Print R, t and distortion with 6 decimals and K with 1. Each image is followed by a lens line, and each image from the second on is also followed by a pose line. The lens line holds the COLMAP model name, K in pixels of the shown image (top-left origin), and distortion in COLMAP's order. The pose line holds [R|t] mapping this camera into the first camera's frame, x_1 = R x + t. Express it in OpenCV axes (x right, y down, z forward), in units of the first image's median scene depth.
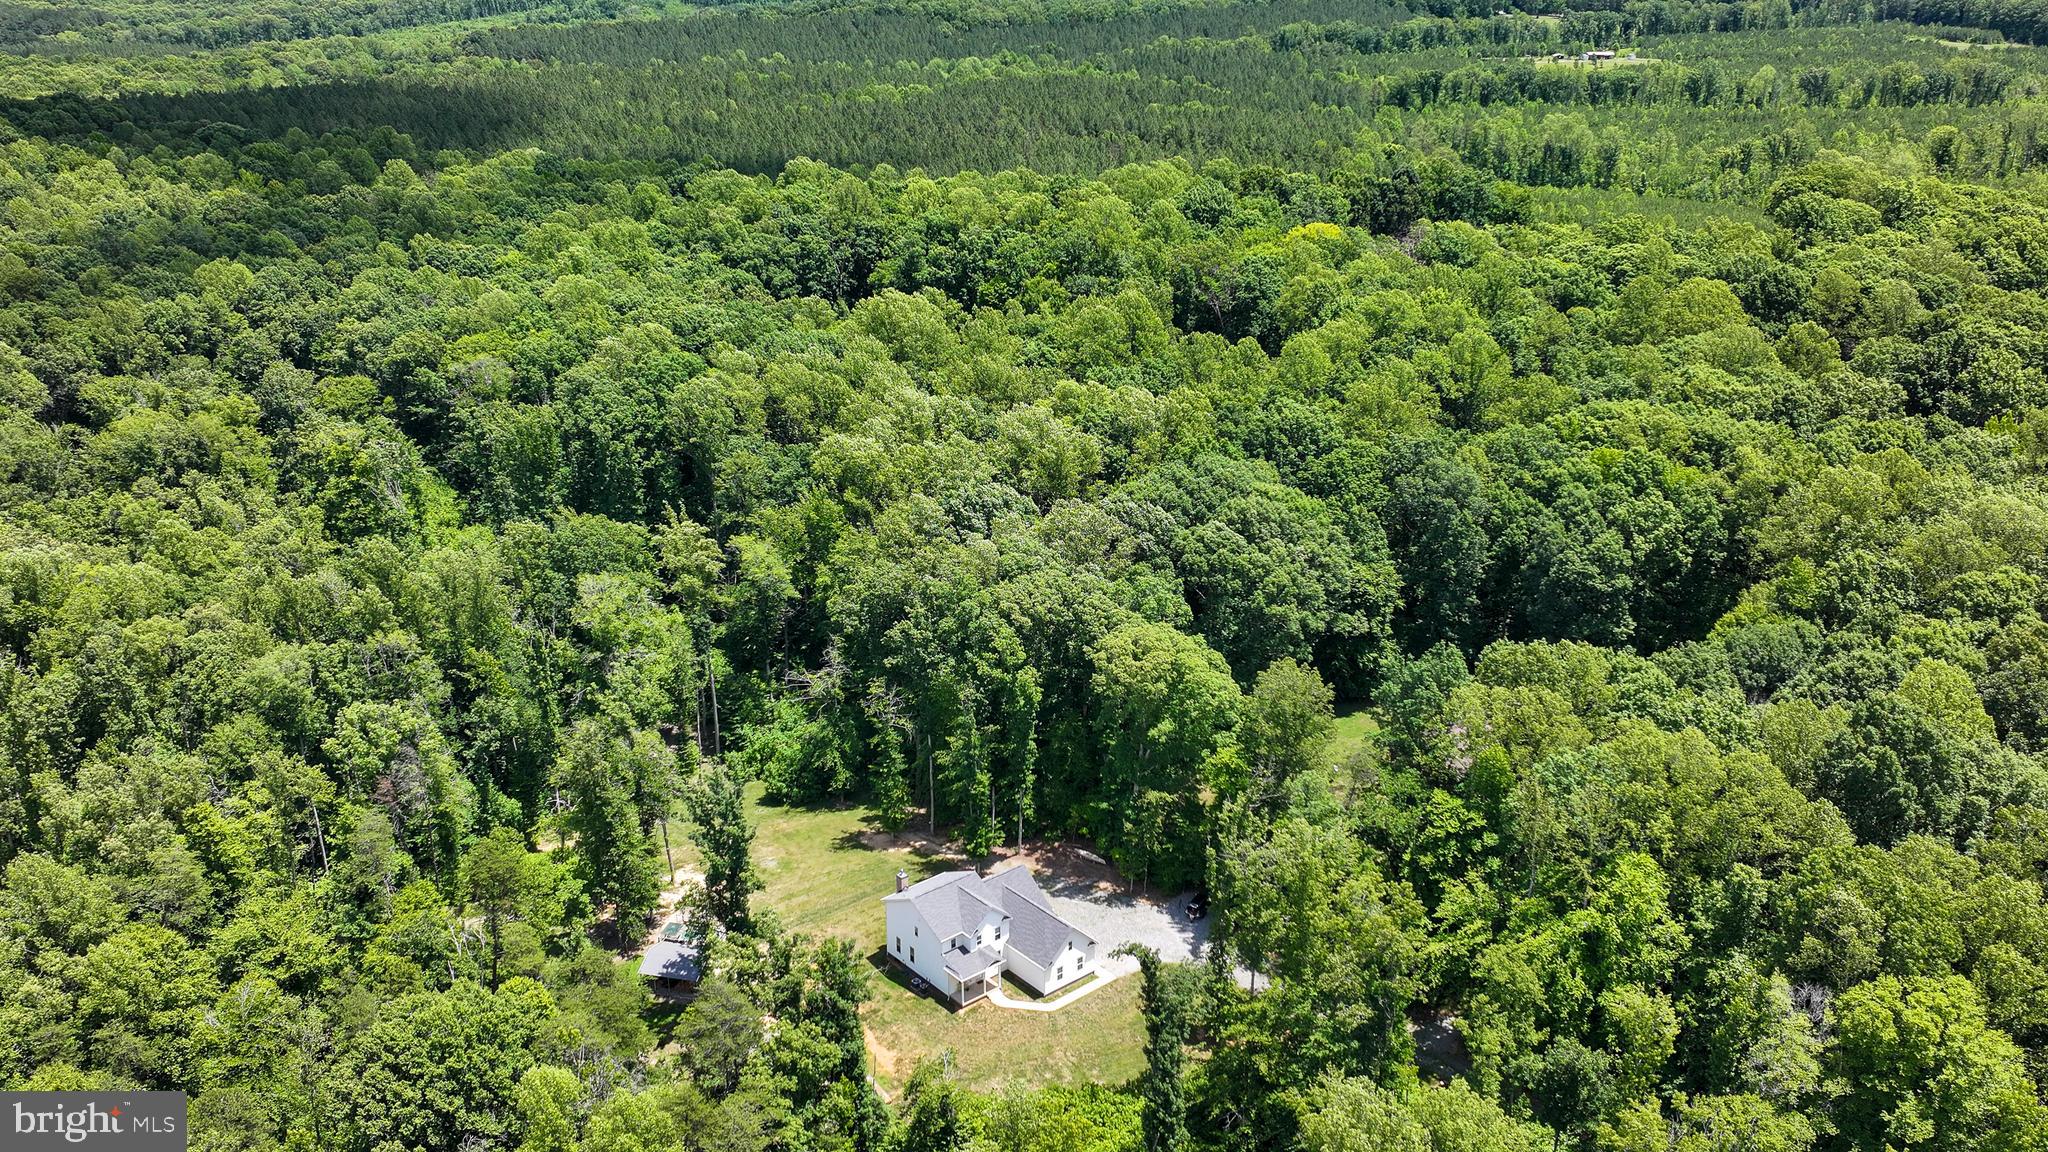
lens RADIAL K [[1756.7, 0, 1020.5], [0, 1756.7, 595.2], [0, 0, 1]] dist [0.010522, -0.010214]
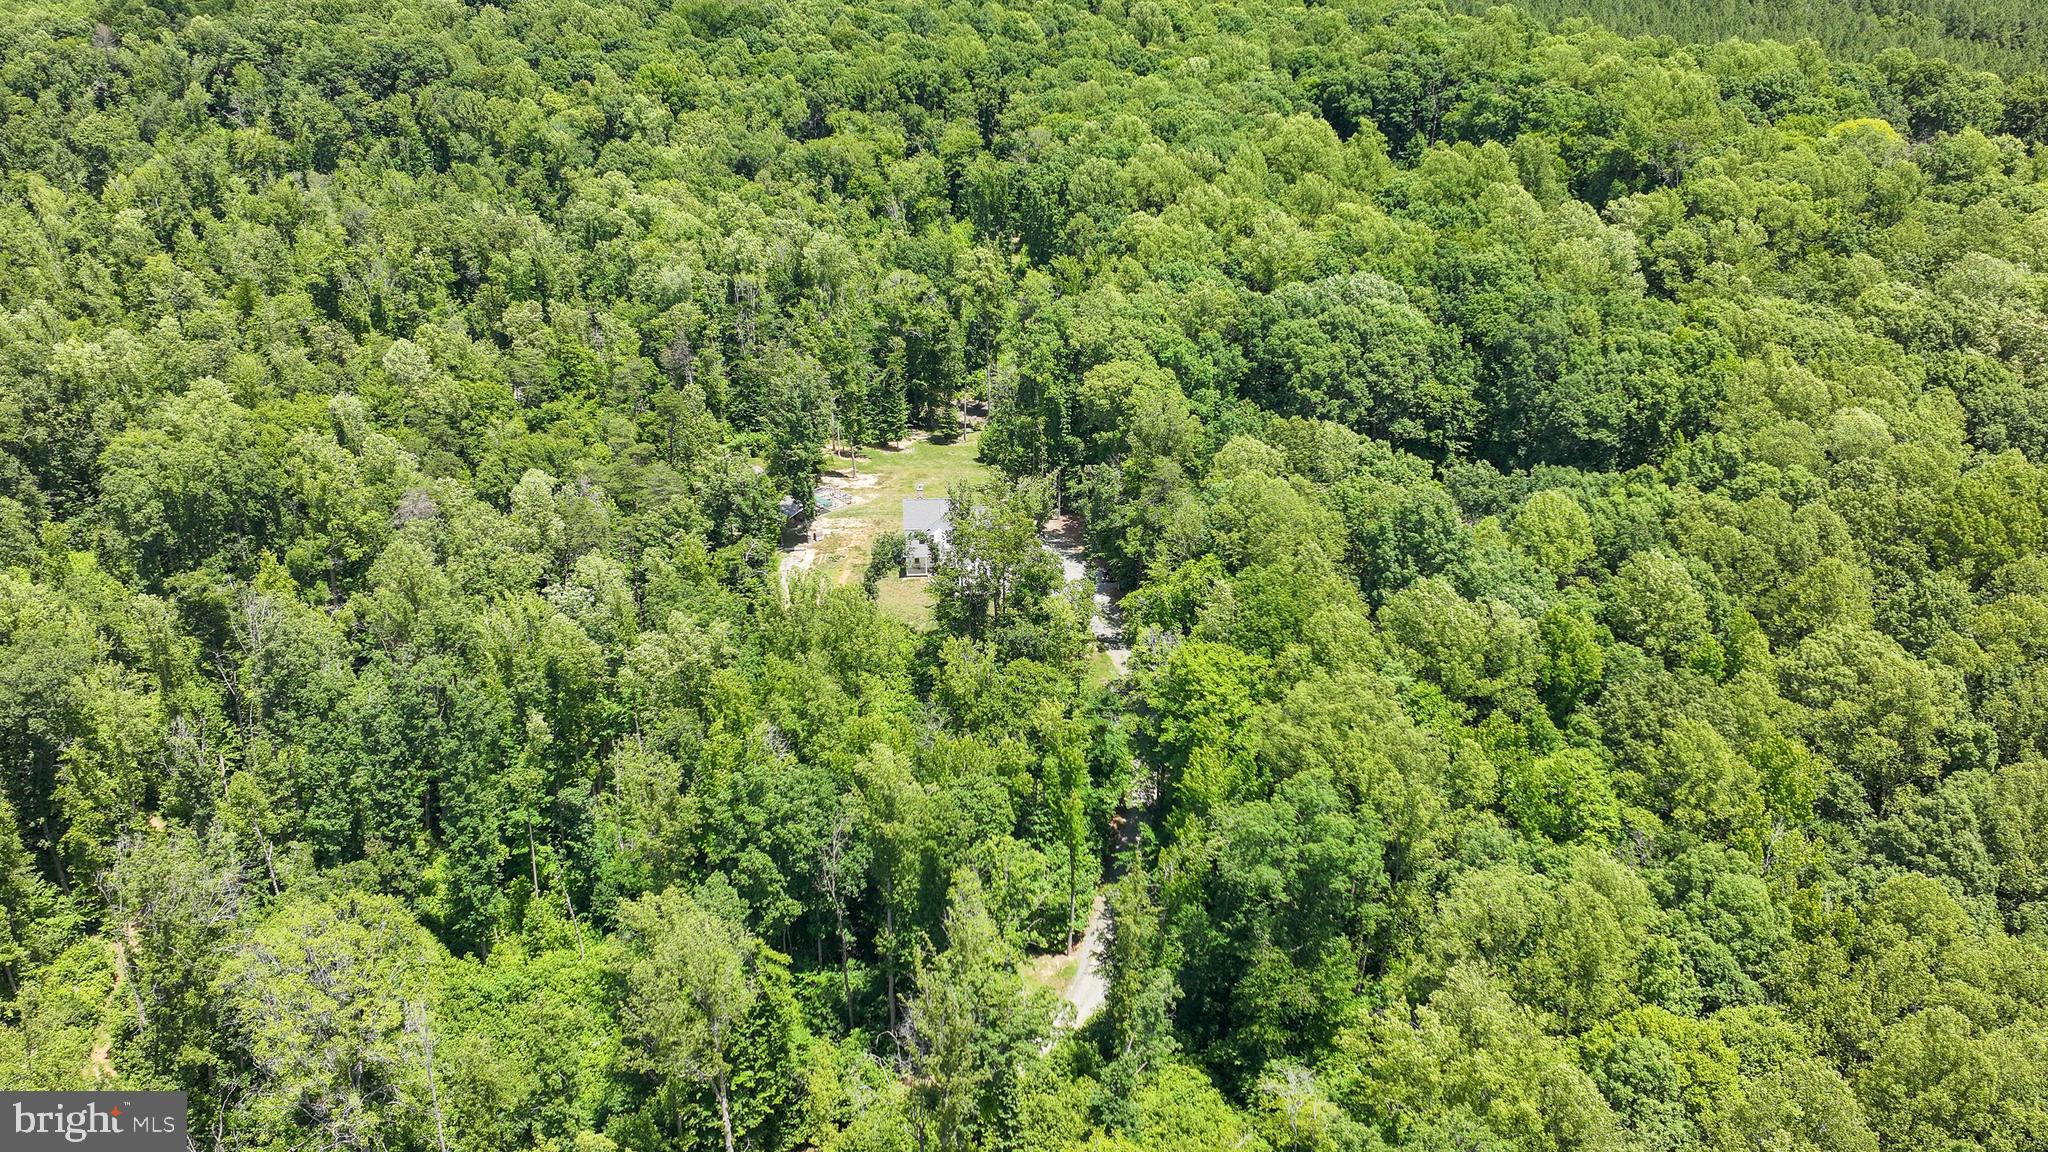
lens RADIAL K [[1756.7, 0, 1028.6], [0, 1756.7, 578.1], [0, 0, 1]] dist [0.010522, -0.010214]
pose [[0.811667, 0.266902, -0.519577, 0.640992], [-0.224546, 0.963724, 0.144276, 0.000083], [0.539236, -0.000435, 0.842154, -0.147423]]
